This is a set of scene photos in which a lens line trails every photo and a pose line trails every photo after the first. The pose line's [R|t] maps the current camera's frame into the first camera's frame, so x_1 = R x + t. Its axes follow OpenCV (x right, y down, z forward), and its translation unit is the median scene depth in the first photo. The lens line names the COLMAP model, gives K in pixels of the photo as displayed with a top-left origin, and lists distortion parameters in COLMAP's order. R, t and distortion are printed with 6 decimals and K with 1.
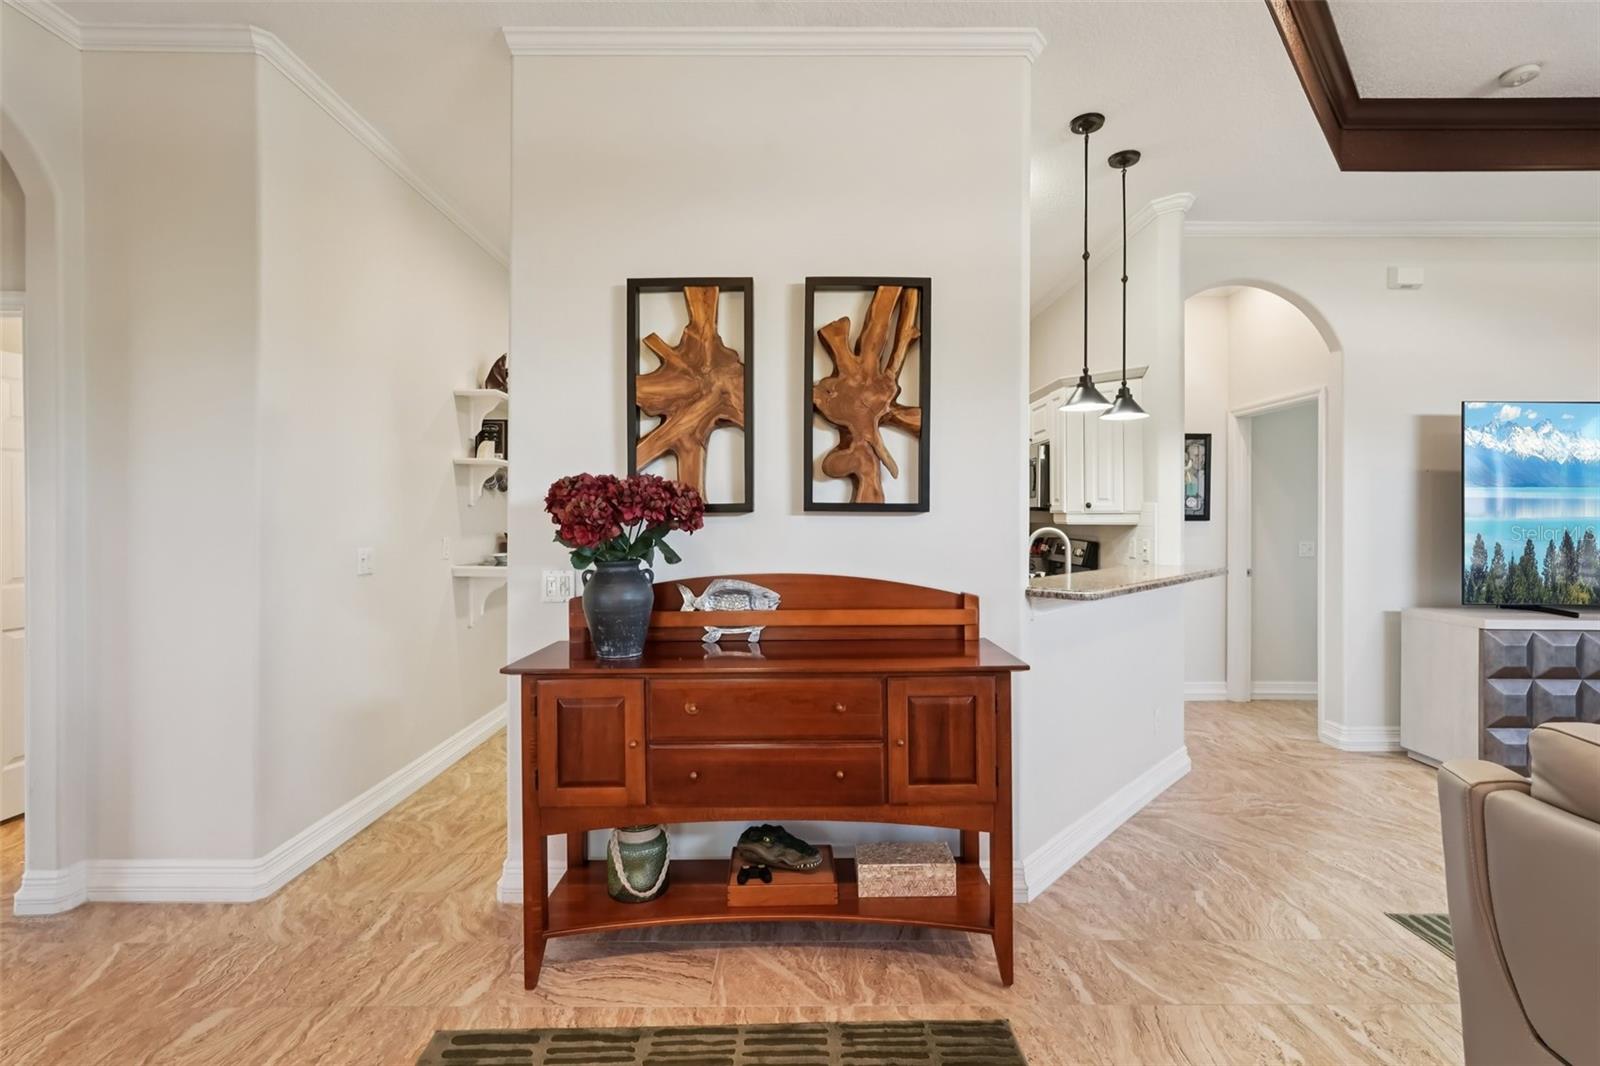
lens RADIAL K [[703.2, 0, 797.9], [0, 703.2, 539.5], [0, 0, 1]] dist [-0.001691, 0.000760]
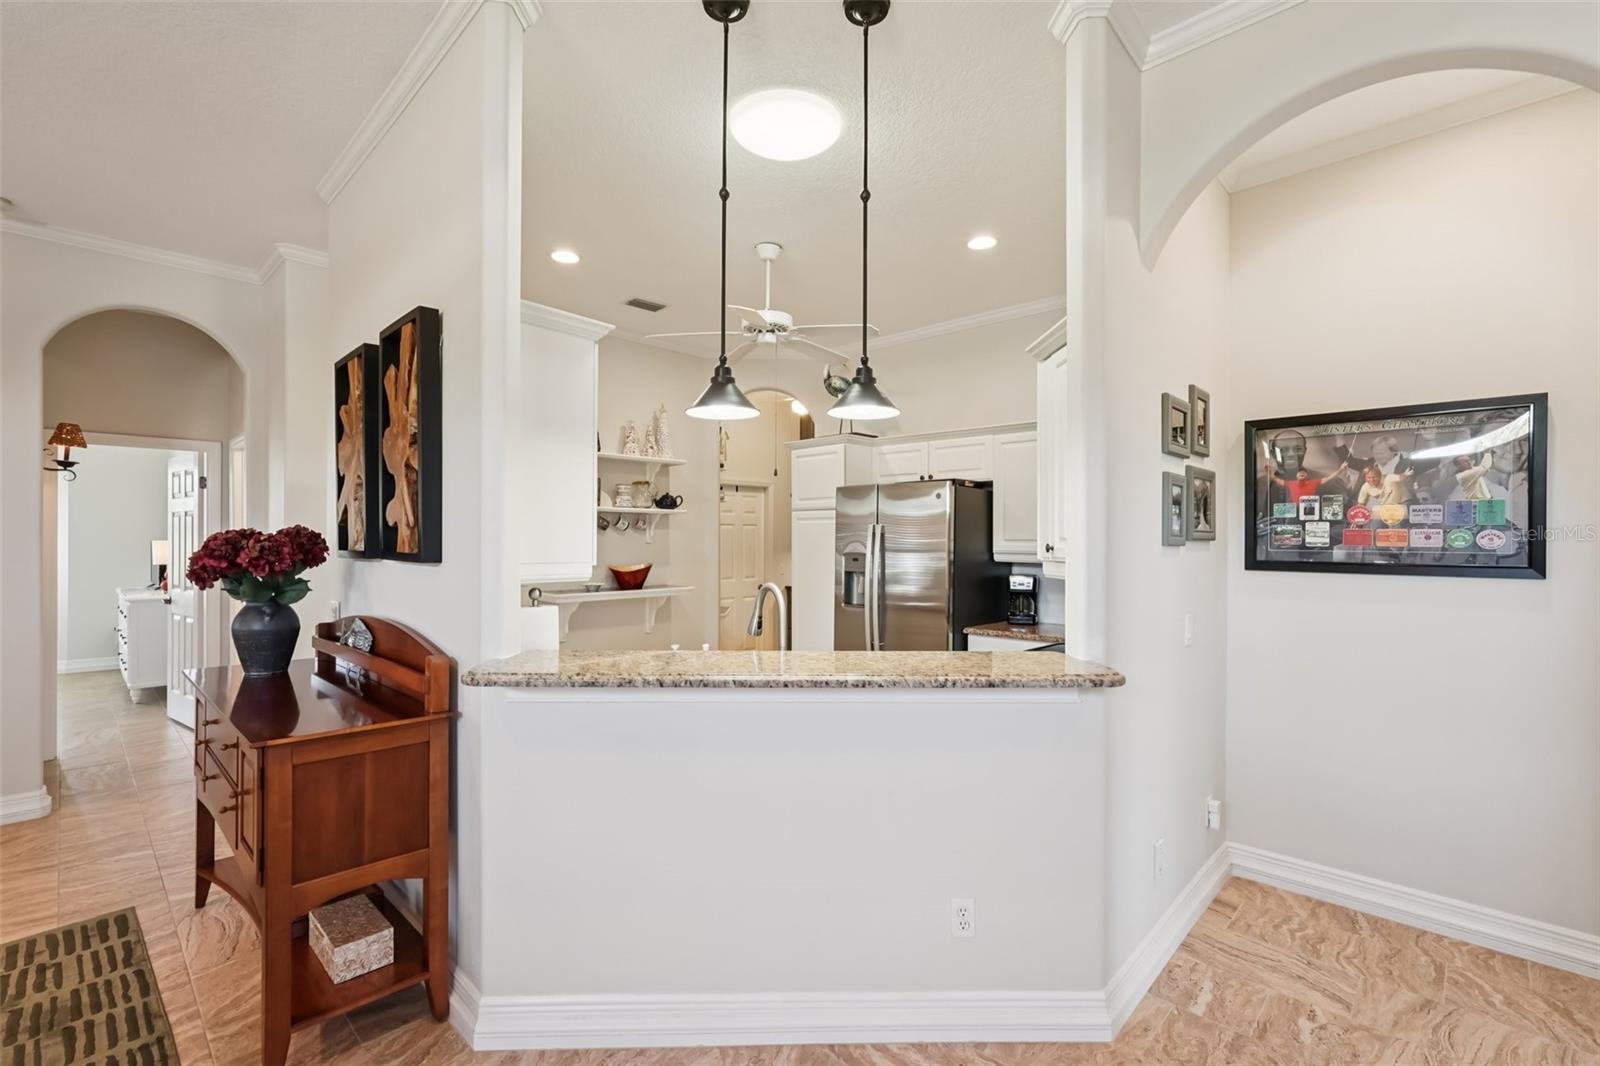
lens RADIAL K [[703.2, 0, 797.9], [0, 703.2, 539.5], [0, 0, 1]] dist [-0.001691, 0.000760]
pose [[0.724577, -0.006123, -0.689166, 0.783594], [-0.030554, 0.998692, -0.040998, -0.025233], [0.688516, 0.050763, 0.723443, 0.445447]]
